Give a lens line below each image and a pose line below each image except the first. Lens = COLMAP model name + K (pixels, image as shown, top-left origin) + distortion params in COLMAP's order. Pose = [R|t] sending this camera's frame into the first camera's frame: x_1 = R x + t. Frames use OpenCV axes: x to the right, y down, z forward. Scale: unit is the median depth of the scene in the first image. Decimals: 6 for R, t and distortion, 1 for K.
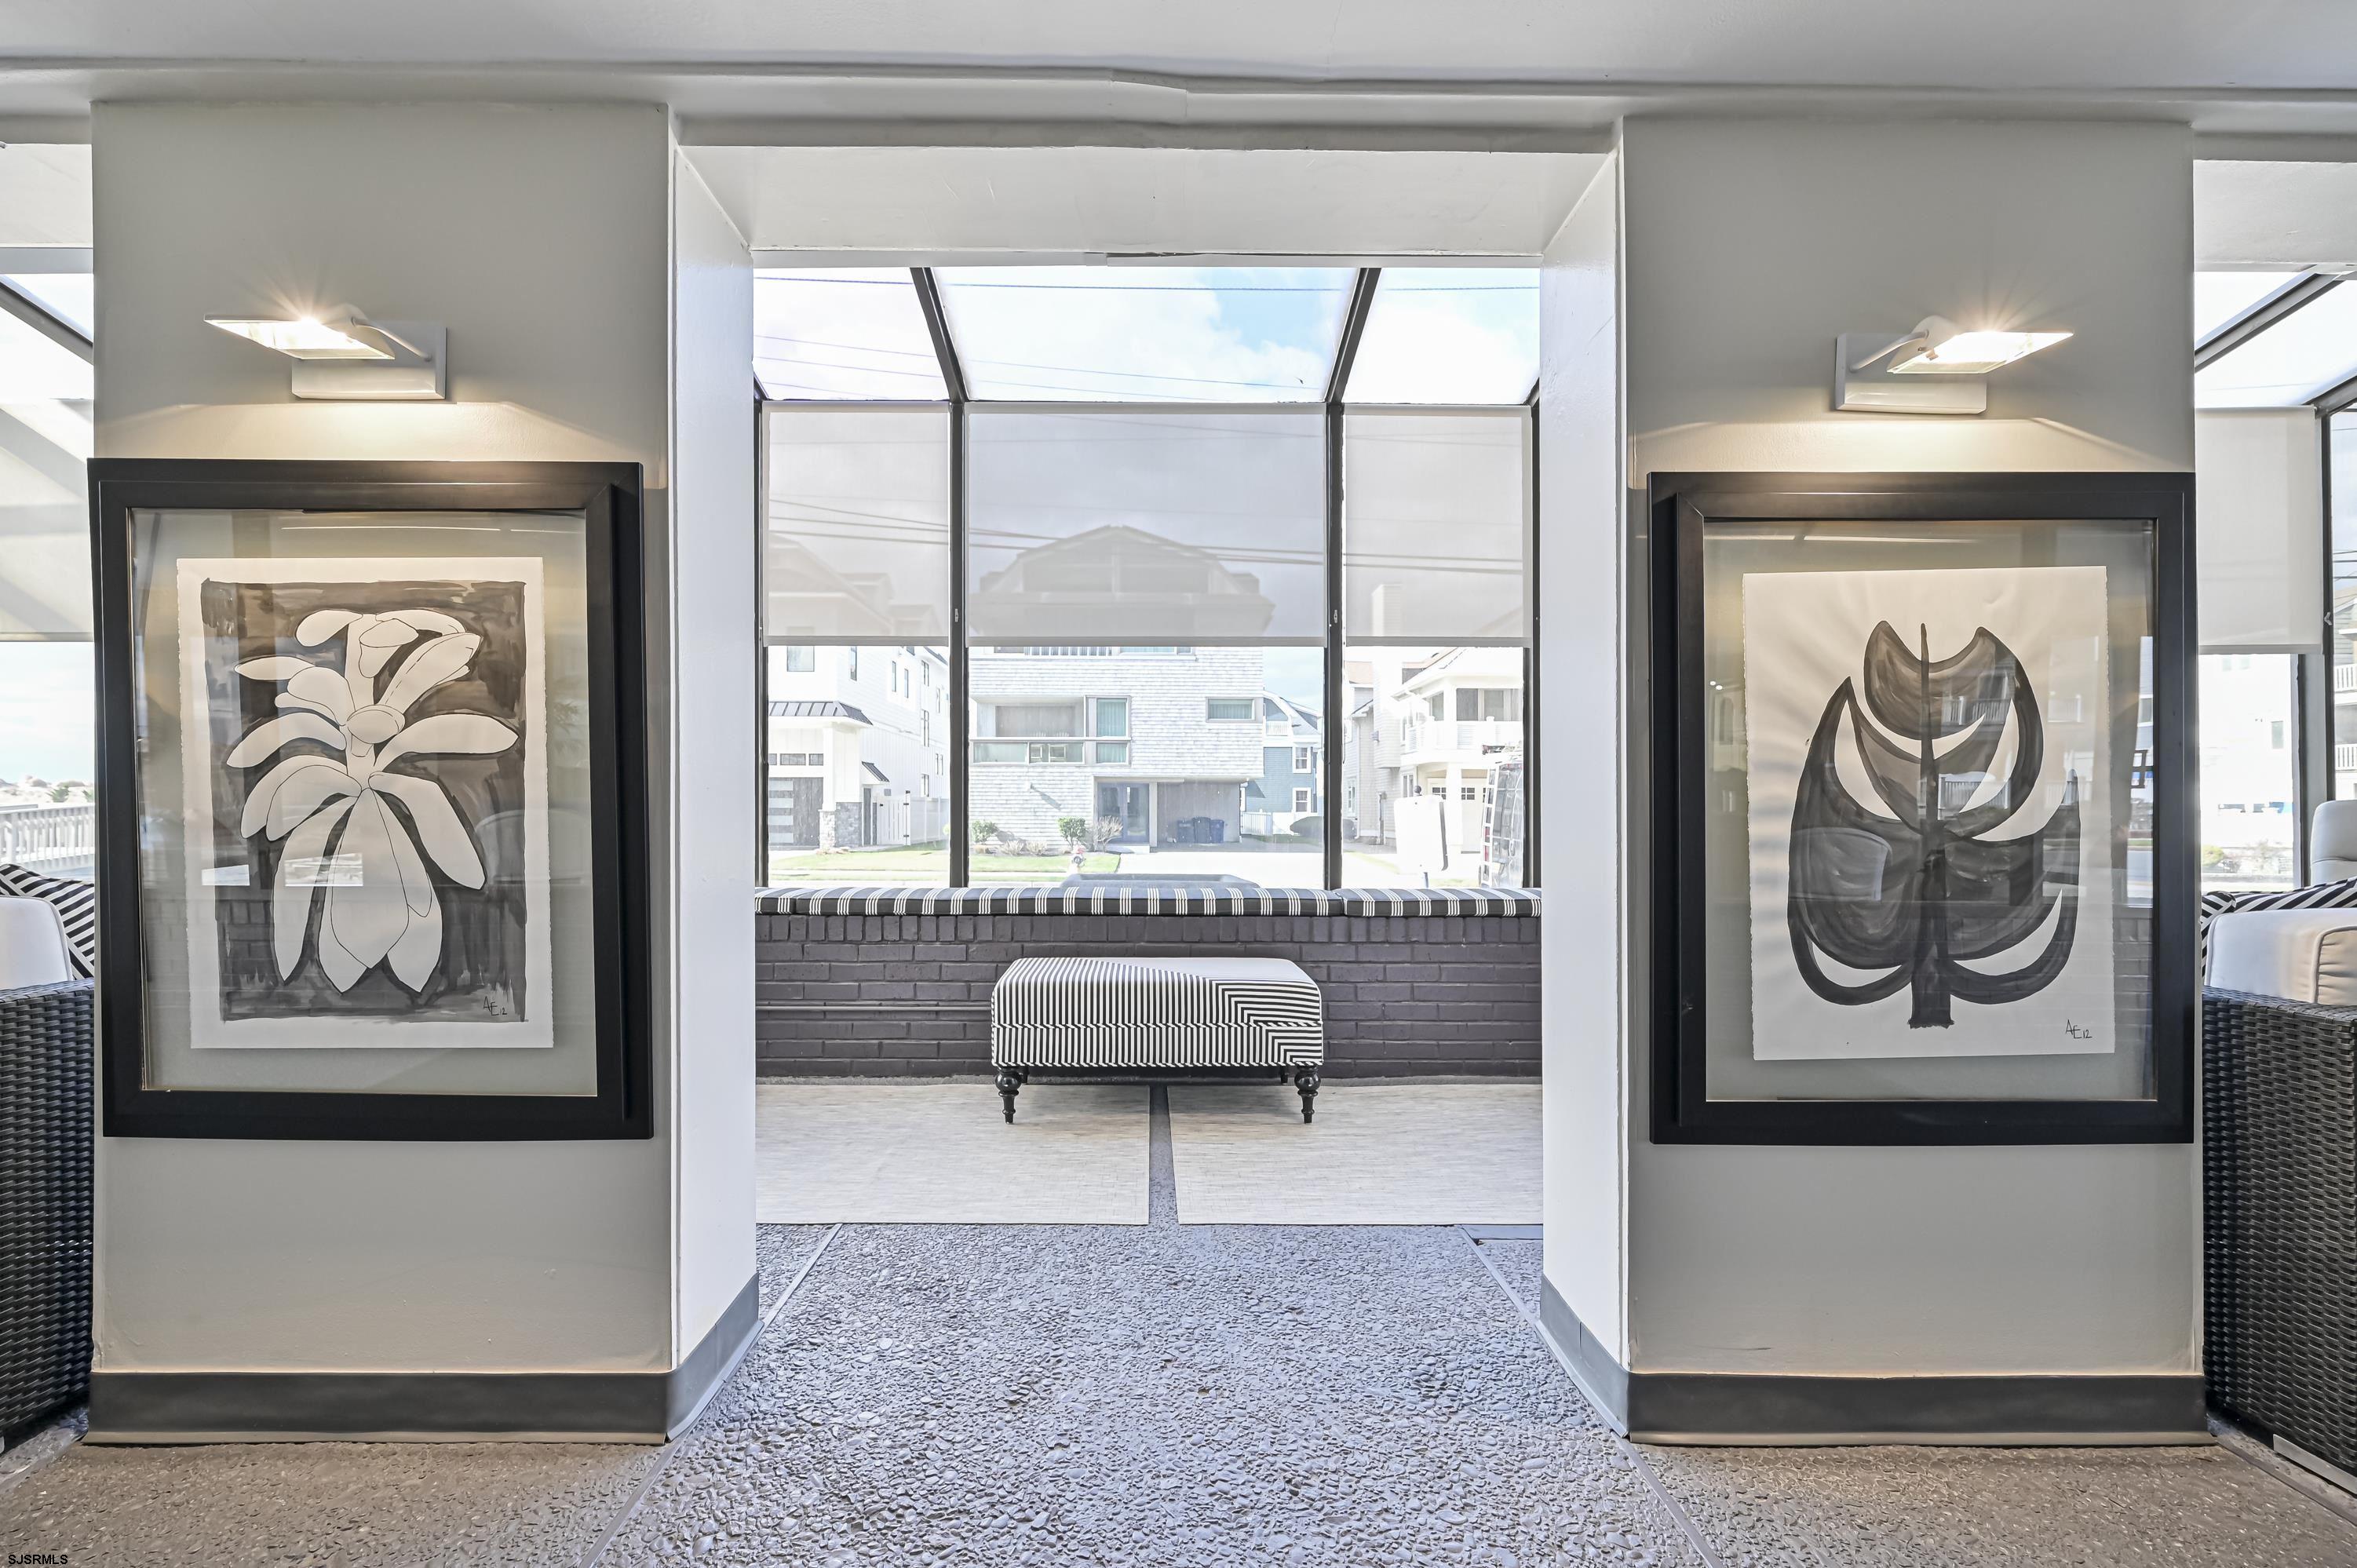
lens RADIAL K [[934.8, 0, 1122.2], [0, 934.8, 823.0], [0, 0, 1]] dist [-0.003622, 0.001141]
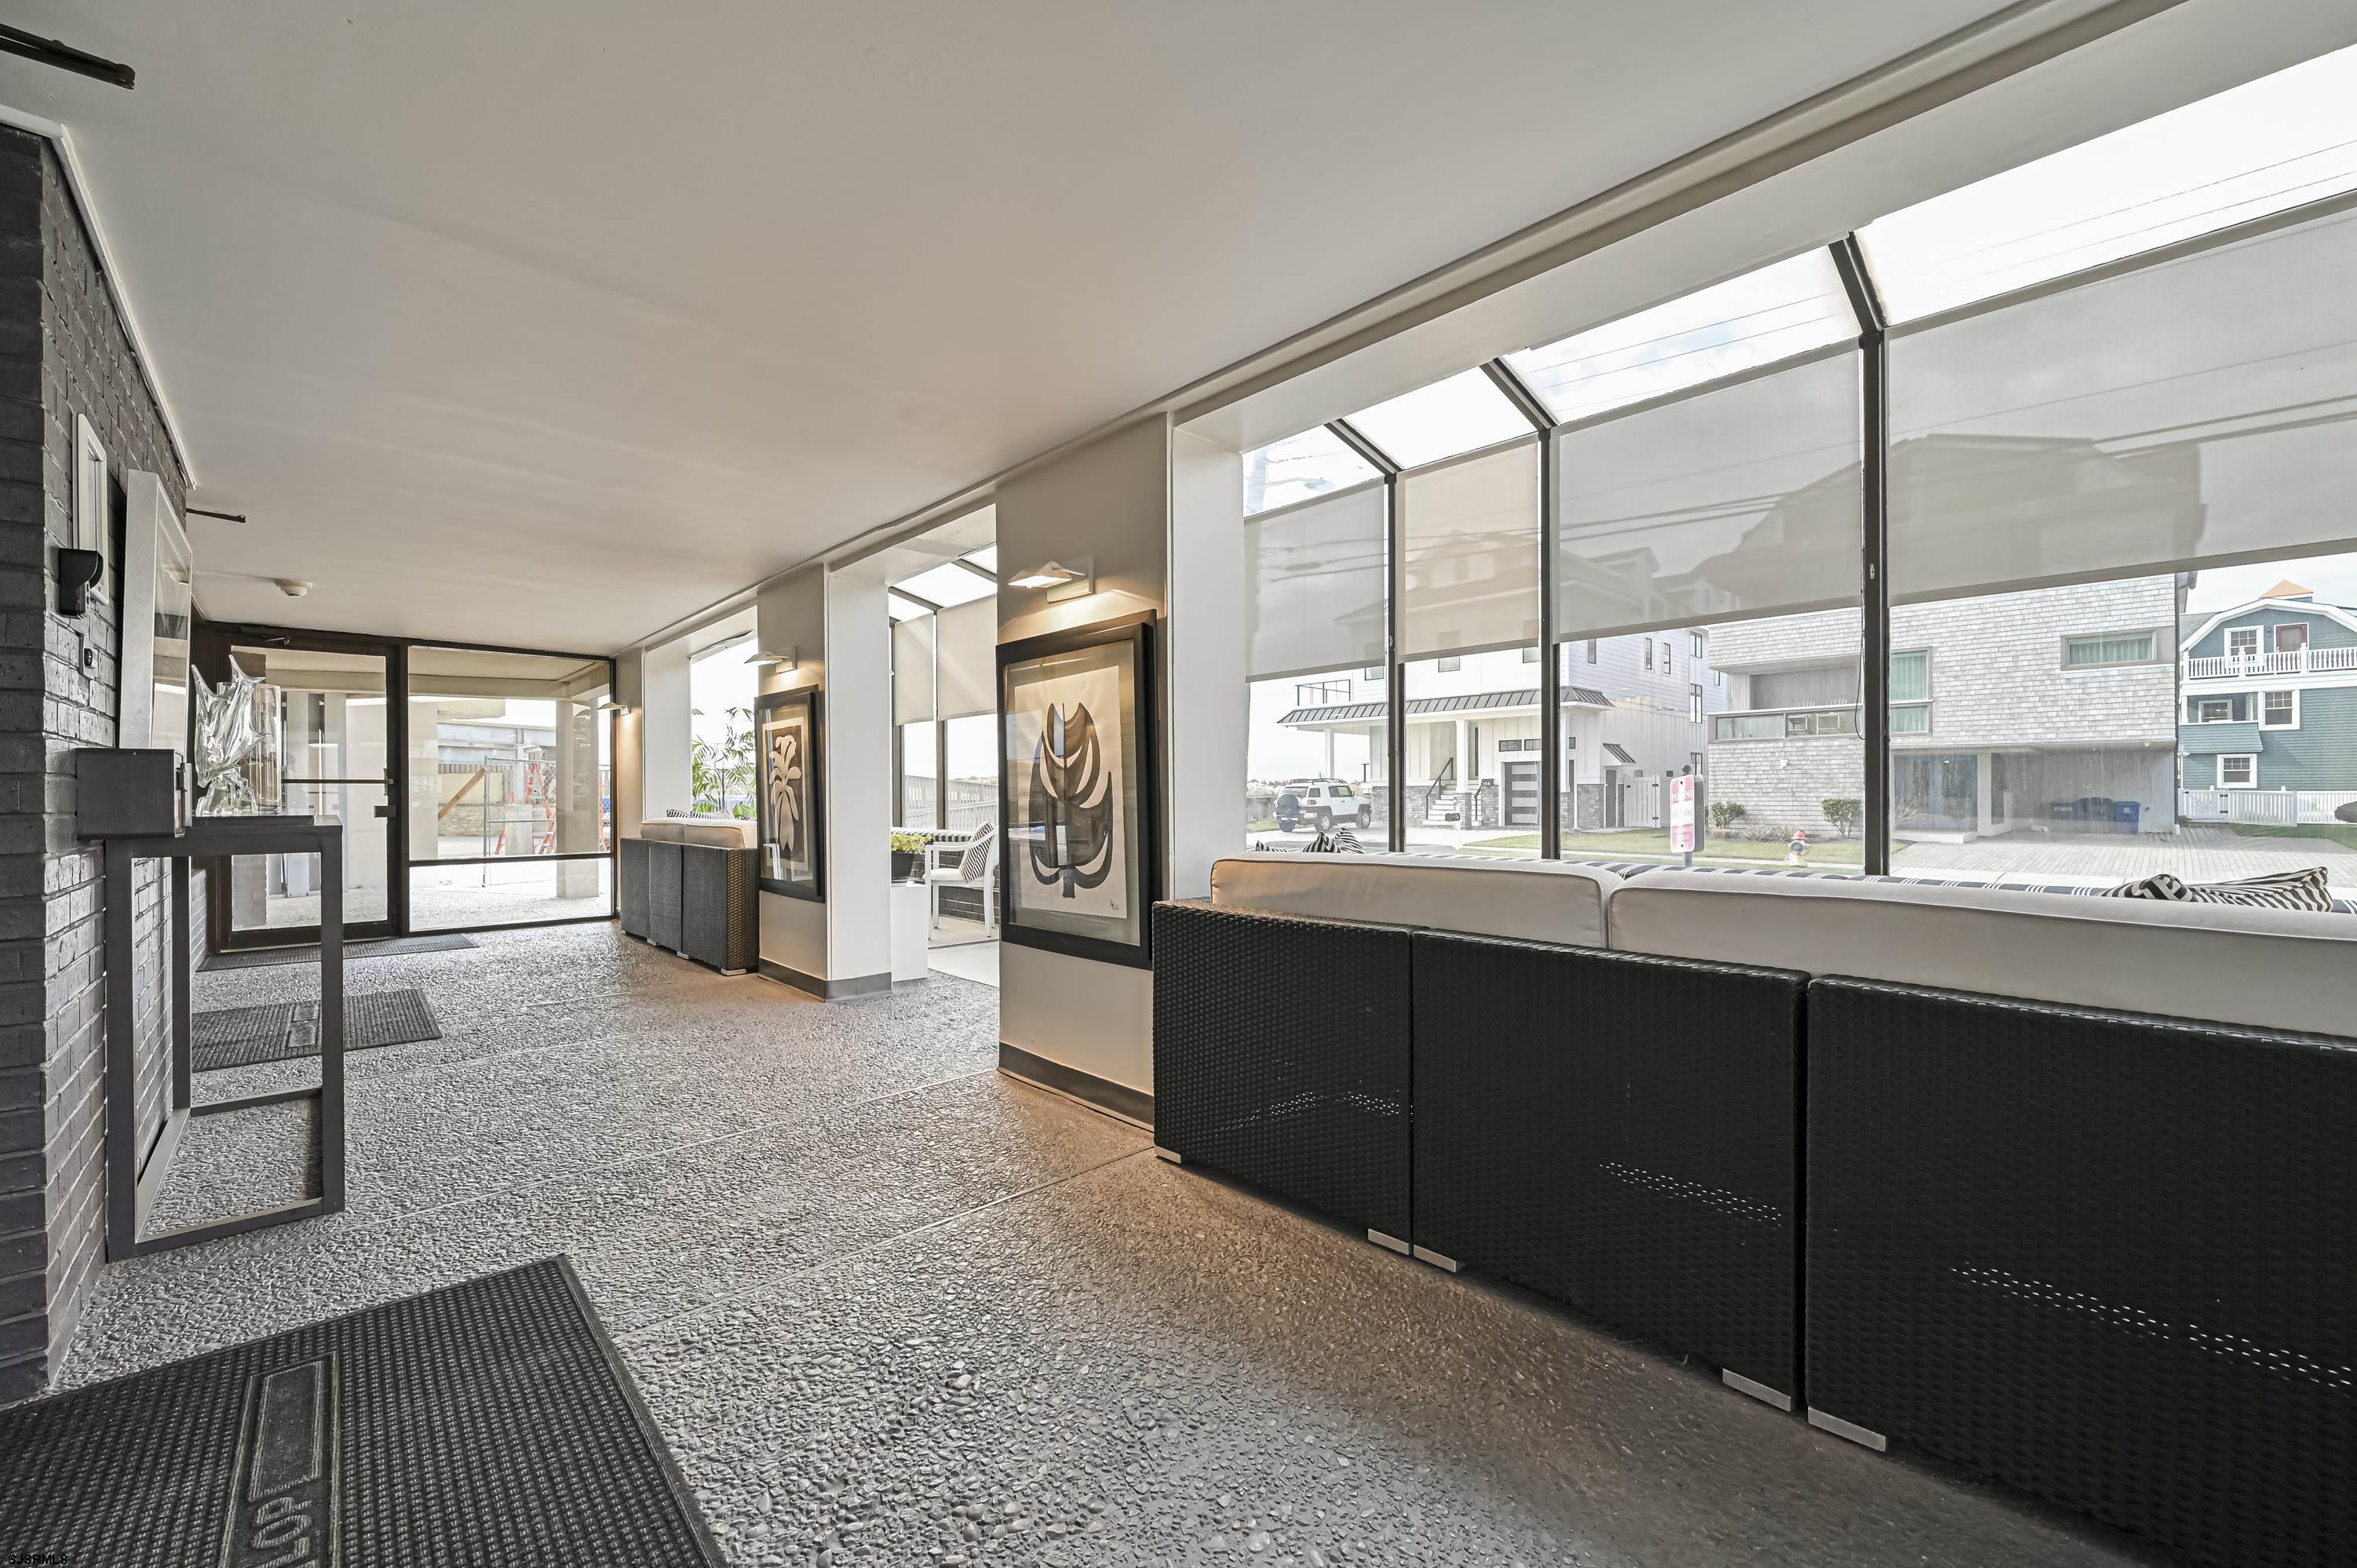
lens RADIAL K [[934.8, 0, 1187.4], [0, 934.8, 807.1], [0, 0, 1]] dist [-0.003622, 0.001141]
pose [[0.685225, 0.003725, -0.728322, 1.093692], [-0.002146, 0.999993, 0.003096, 0.004656], [0.728328, -0.000558, 0.685229, -0.097257]]
